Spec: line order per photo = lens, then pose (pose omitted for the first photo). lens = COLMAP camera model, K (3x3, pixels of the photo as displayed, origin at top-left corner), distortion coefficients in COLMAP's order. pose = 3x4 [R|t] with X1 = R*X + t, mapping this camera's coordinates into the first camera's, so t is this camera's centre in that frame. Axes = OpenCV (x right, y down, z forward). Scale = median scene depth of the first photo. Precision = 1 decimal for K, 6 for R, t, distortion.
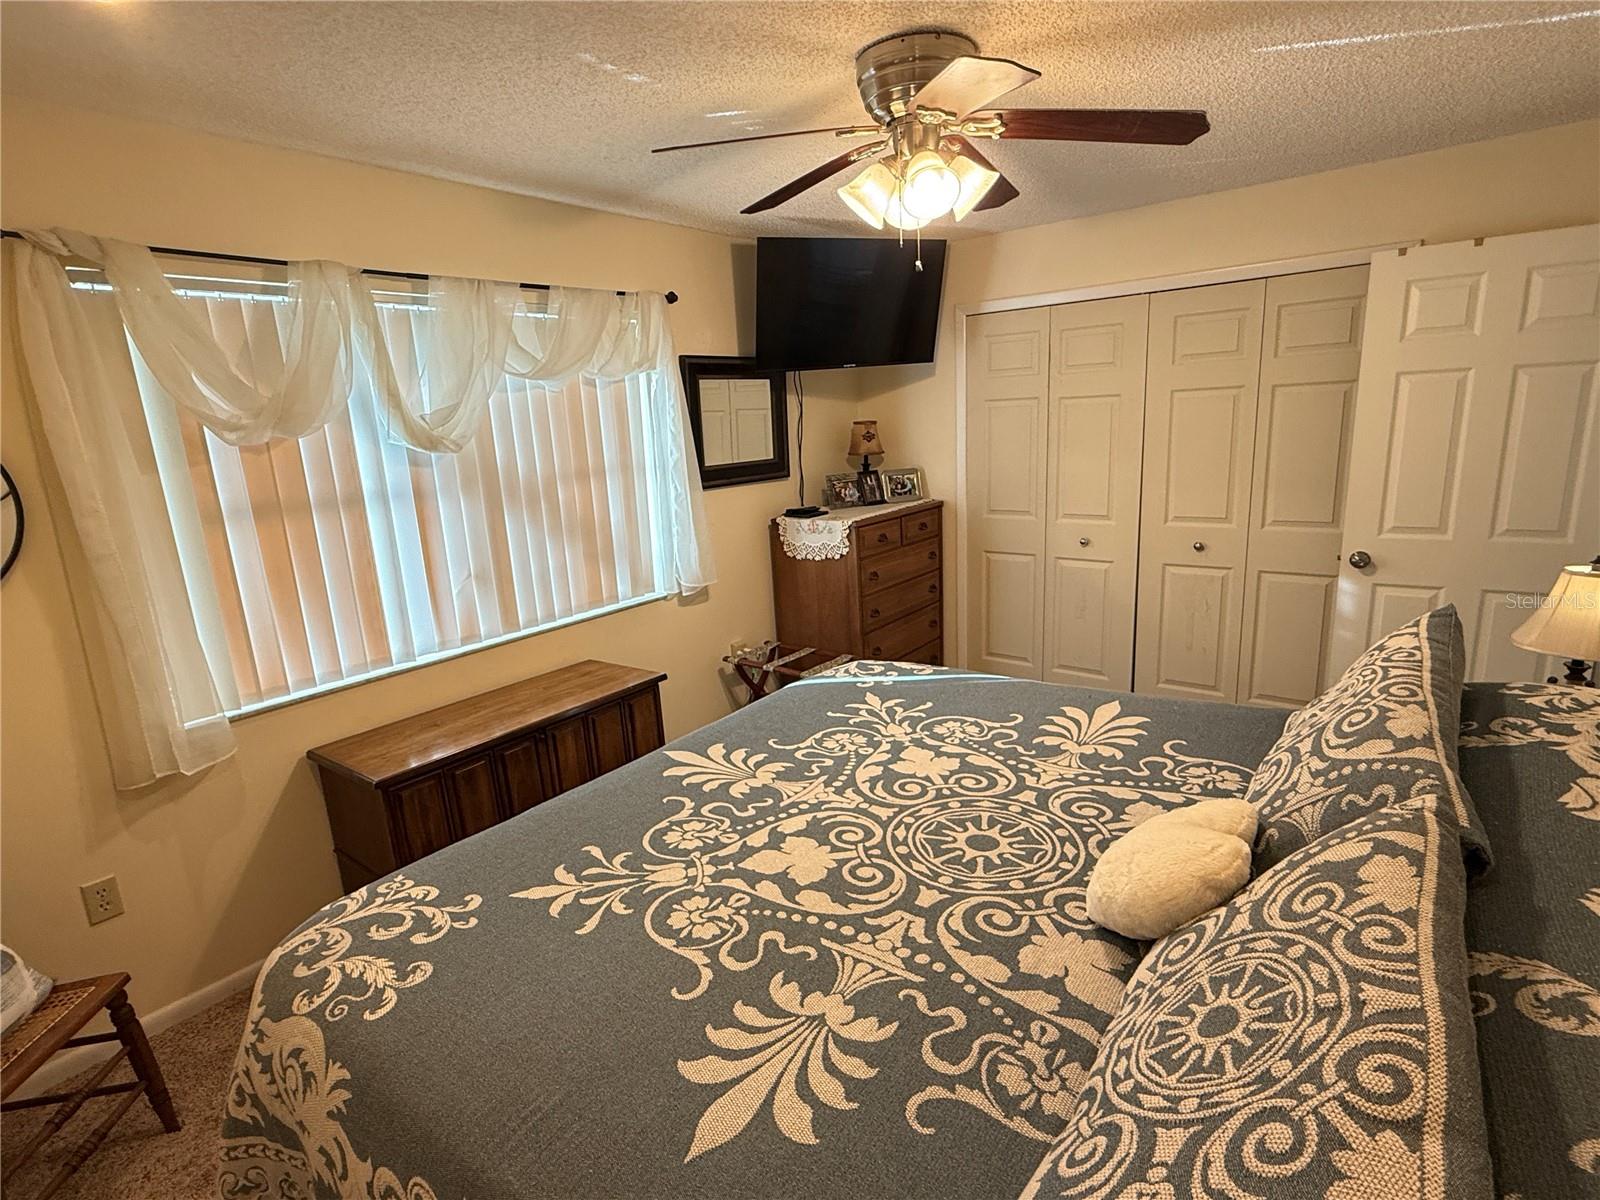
lens RADIAL K [[799.9, 0, 799.7], [0, 799.9, 596.9], [0, 0, 1]] dist [0.000760, -0.000341]
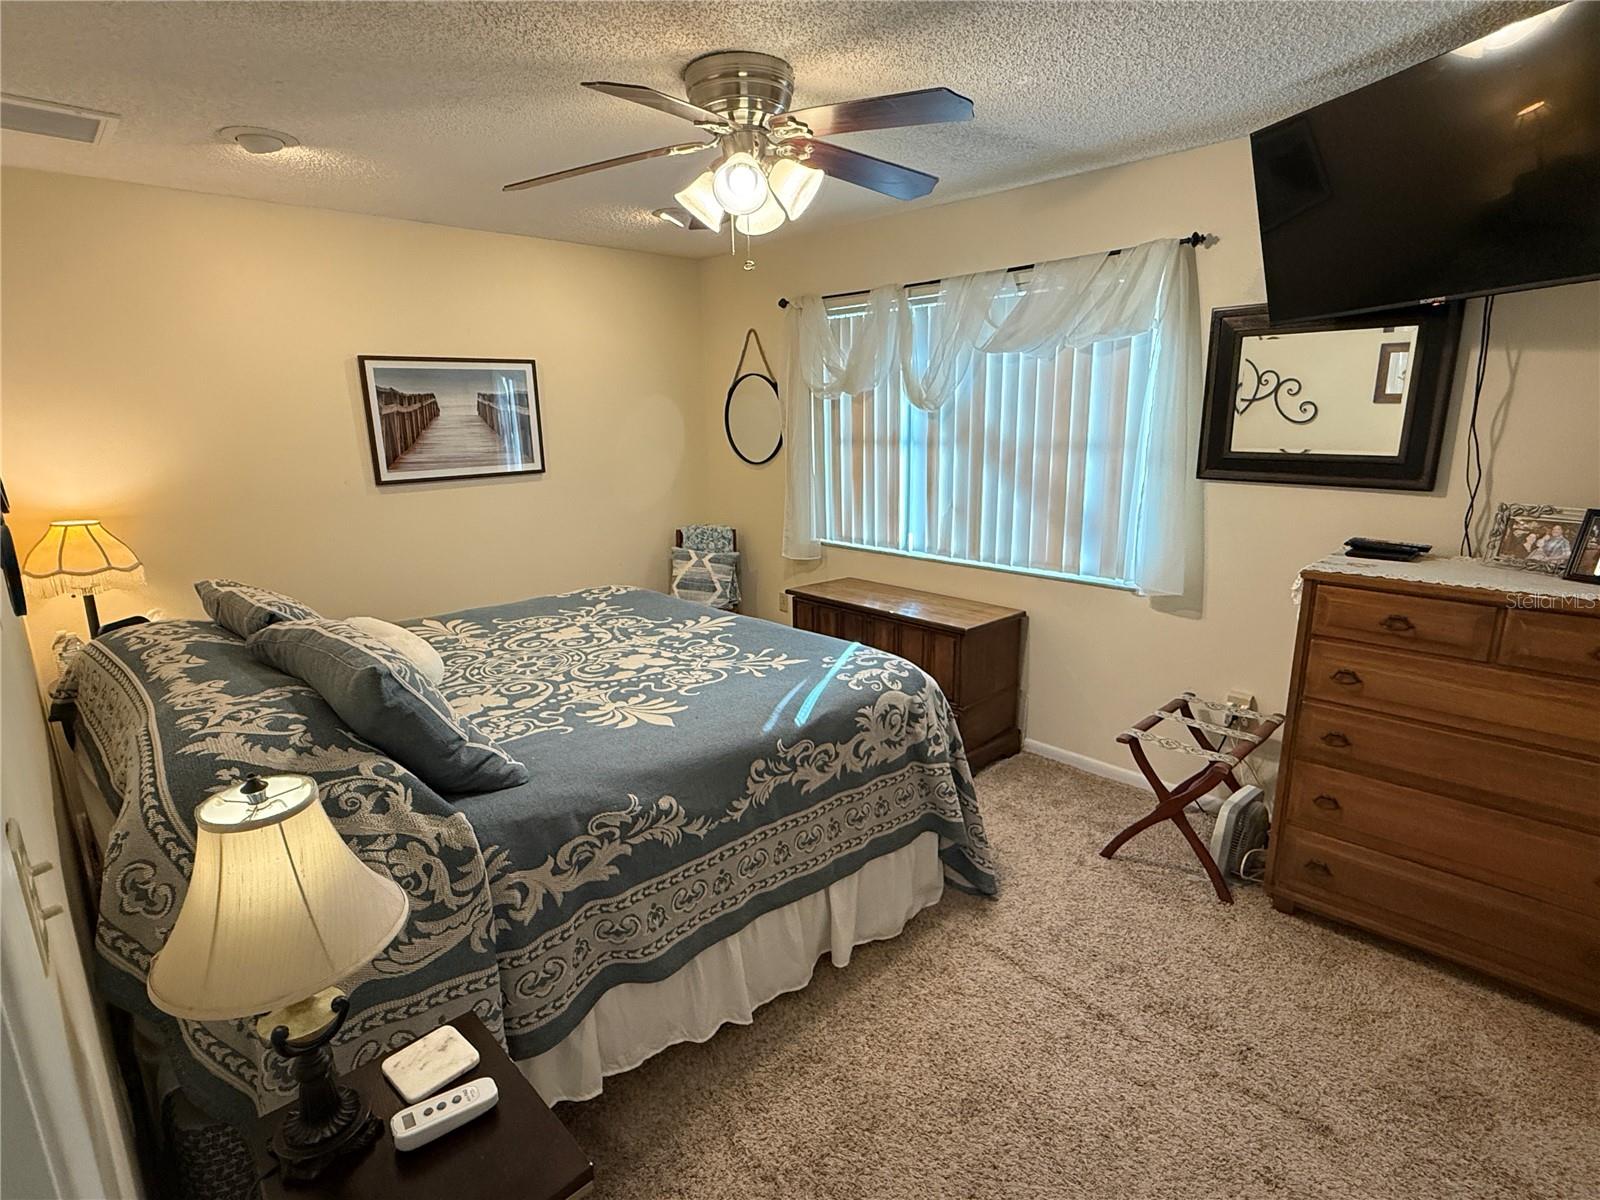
lens RADIAL K [[799.9, 0, 799.7], [0, 799.9, 596.9], [0, 0, 1]] dist [0.000760, -0.000341]
pose [[-0.131871, 0.286610, -0.948928, 1.069326], [-0.195939, 0.930864, 0.308383, -0.285359], [0.971709, 0.226599, -0.066596, 1.027762]]
